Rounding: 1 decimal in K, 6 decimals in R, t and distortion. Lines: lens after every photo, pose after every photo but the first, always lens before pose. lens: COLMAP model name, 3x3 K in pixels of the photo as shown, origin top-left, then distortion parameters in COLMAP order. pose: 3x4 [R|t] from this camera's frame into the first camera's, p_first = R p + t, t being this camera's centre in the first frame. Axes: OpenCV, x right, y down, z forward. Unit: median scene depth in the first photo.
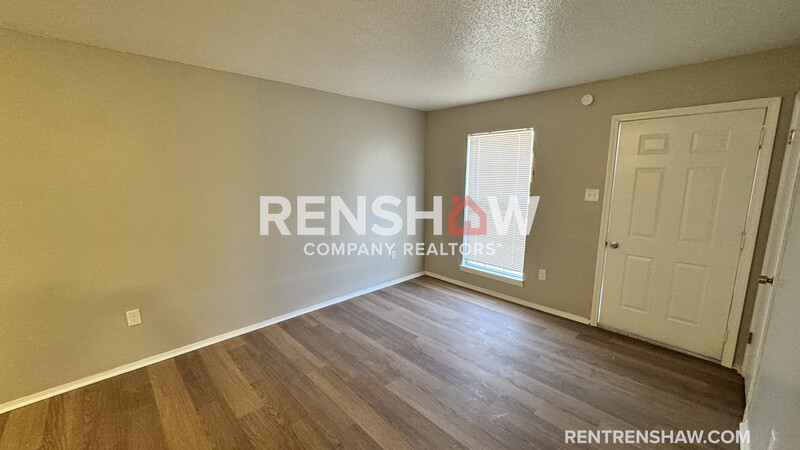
lens RADIAL K [[318.3, 0, 400.4], [0, 318.3, 228.0], [0, 0, 1]] dist [-0.001583, -0.000028]
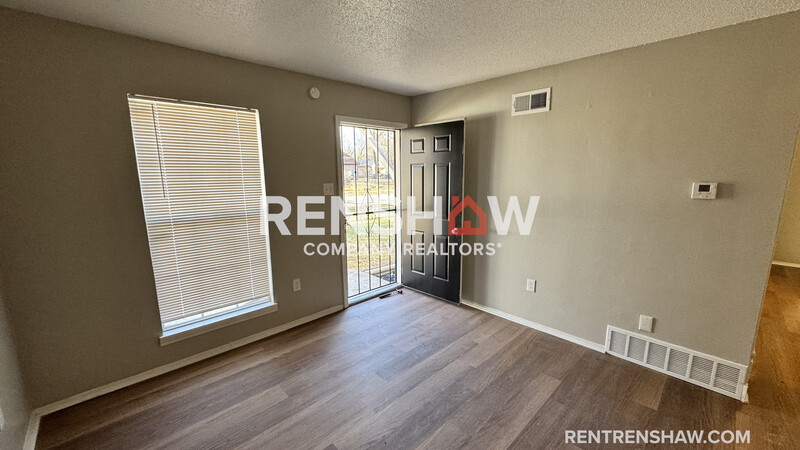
lens RADIAL K [[318.3, 0, 400.4], [0, 318.3, 228.0], [0, 0, 1]] dist [-0.001583, -0.000028]
pose [[-0.005635, -0.178664, 0.983894, -0.440505], [0.174758, 0.968592, 0.176886, -0.125101], [-0.984595, 0.172940, 0.025765, 0.763392]]
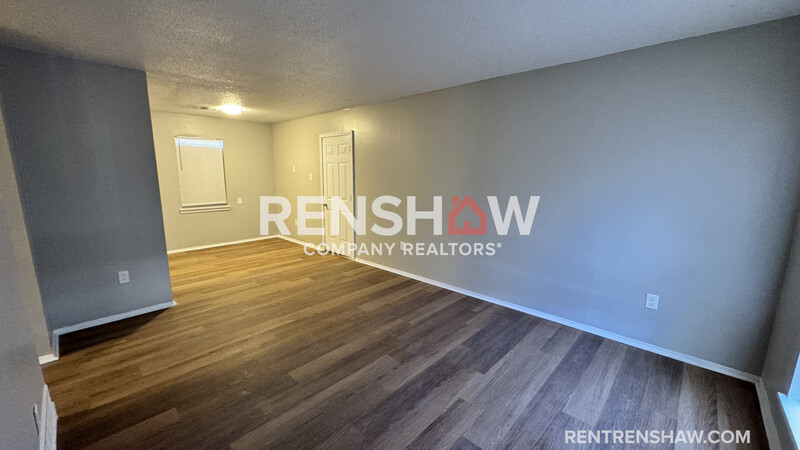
lens RADIAL K [[318.3, 0, 400.4], [0, 318.3, 228.0], [0, 0, 1]] dist [-0.001583, -0.000028]
pose [[0.056188, 0.180272, -0.982011, 0.708723], [-0.179077, 0.969434, 0.167717, -0.088437], [0.982229, 0.166431, 0.086753, 0.654239]]
